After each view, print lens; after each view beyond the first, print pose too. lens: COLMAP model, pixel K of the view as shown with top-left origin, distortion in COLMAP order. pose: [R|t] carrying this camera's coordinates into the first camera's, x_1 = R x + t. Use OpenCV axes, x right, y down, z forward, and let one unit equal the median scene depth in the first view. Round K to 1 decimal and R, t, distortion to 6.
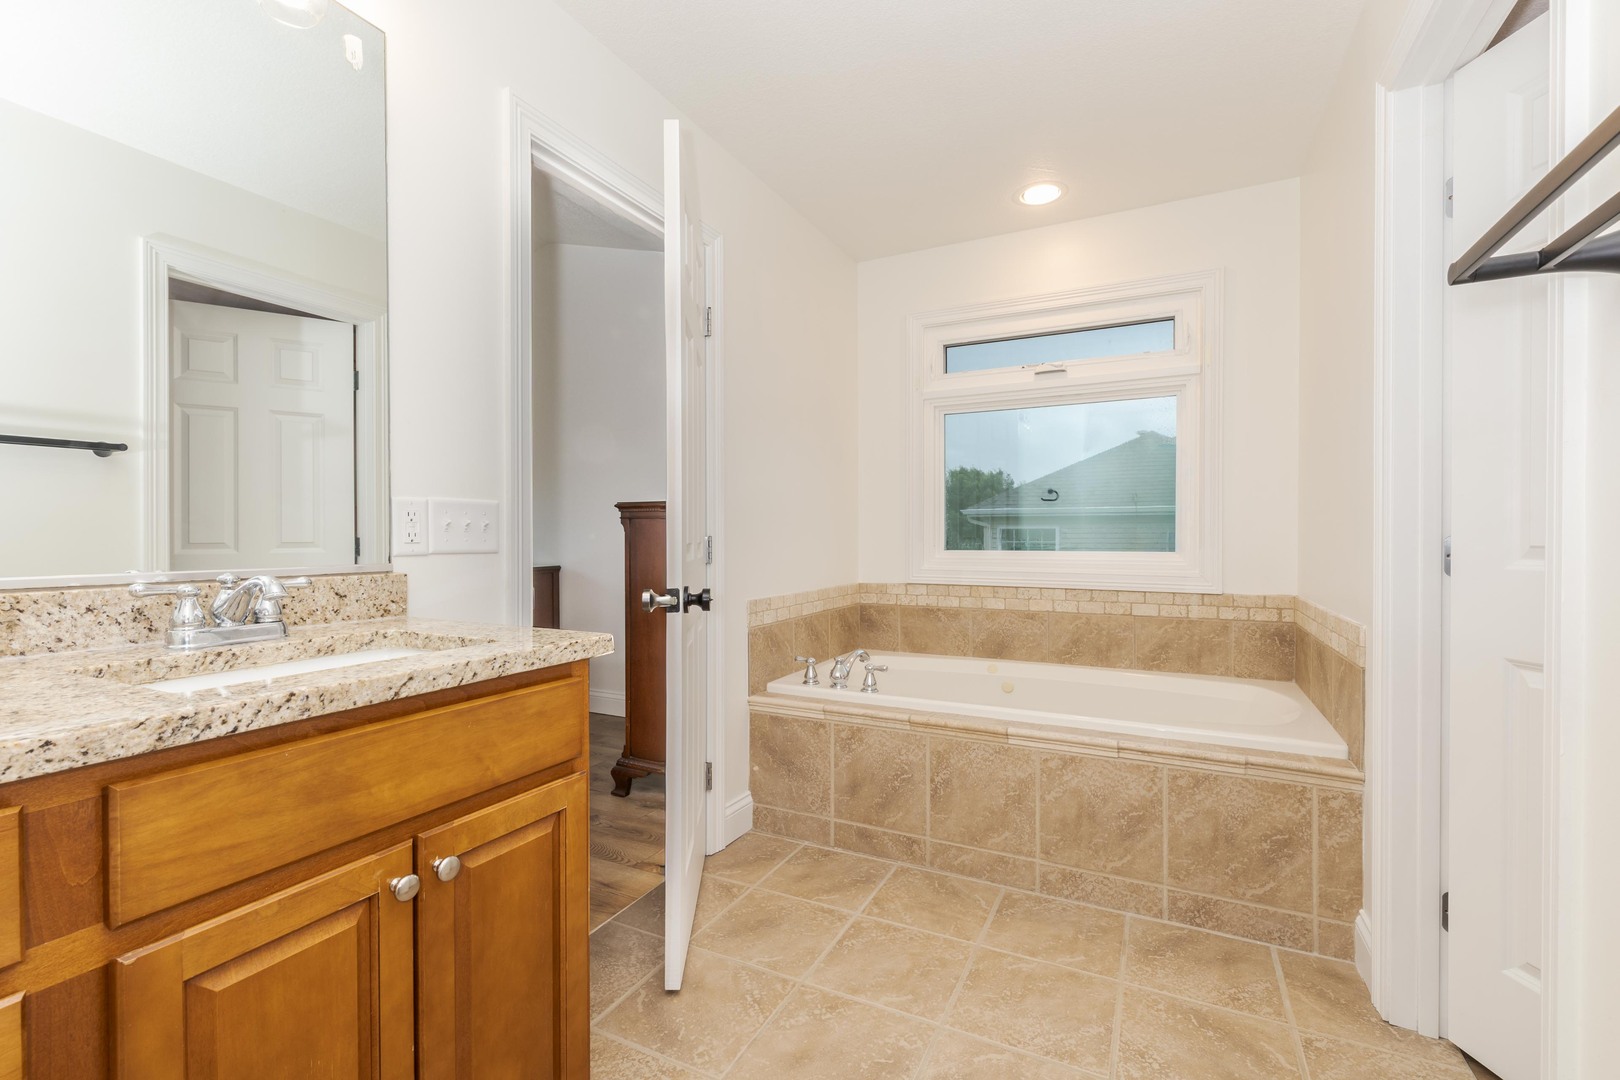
lens RADIAL K [[694.2, 0, 805.7], [0, 694.2, 544.9], [0, 0, 1]] dist [-0.000445, -0.000158]
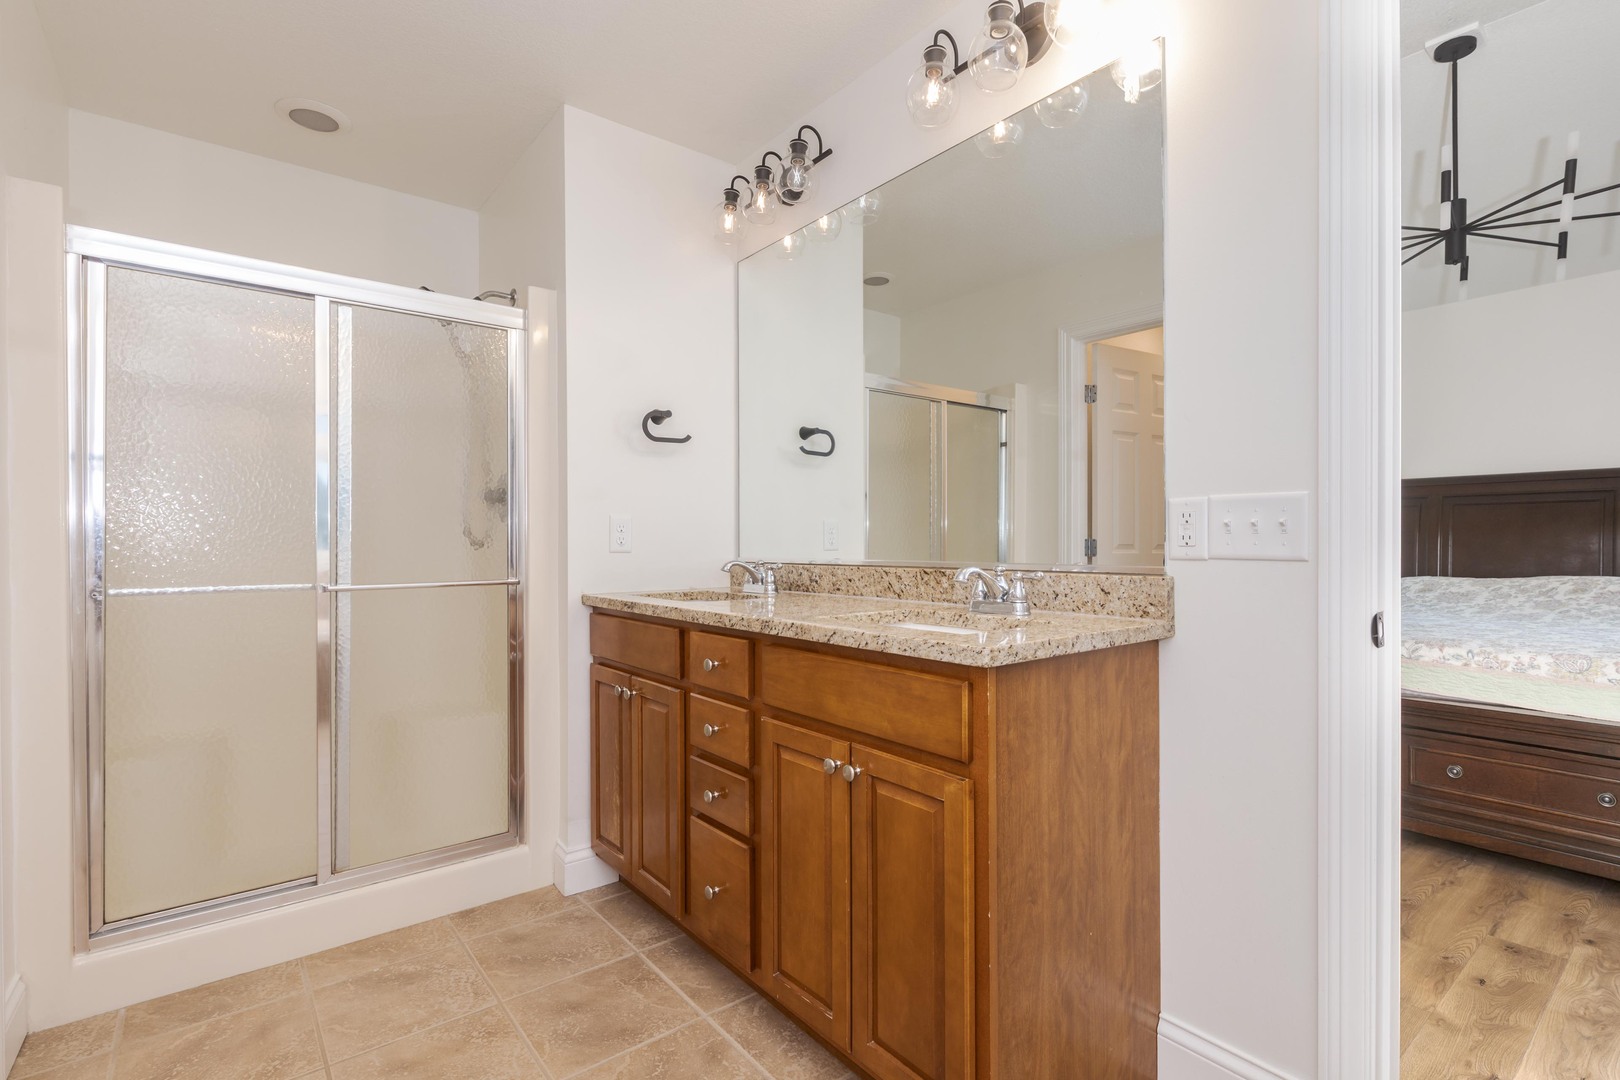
lens RADIAL K [[775.8, 0, 808.4], [0, 775.8, 534.3], [0, 0, 1]] dist [0.003201, 0.000162]
pose [[-0.400231, -0.000626, -0.916414, 0.687756], [-0.005494, 0.999983, 0.001717, -0.020369], [0.916398, 0.005722, -0.400228, 1.083593]]
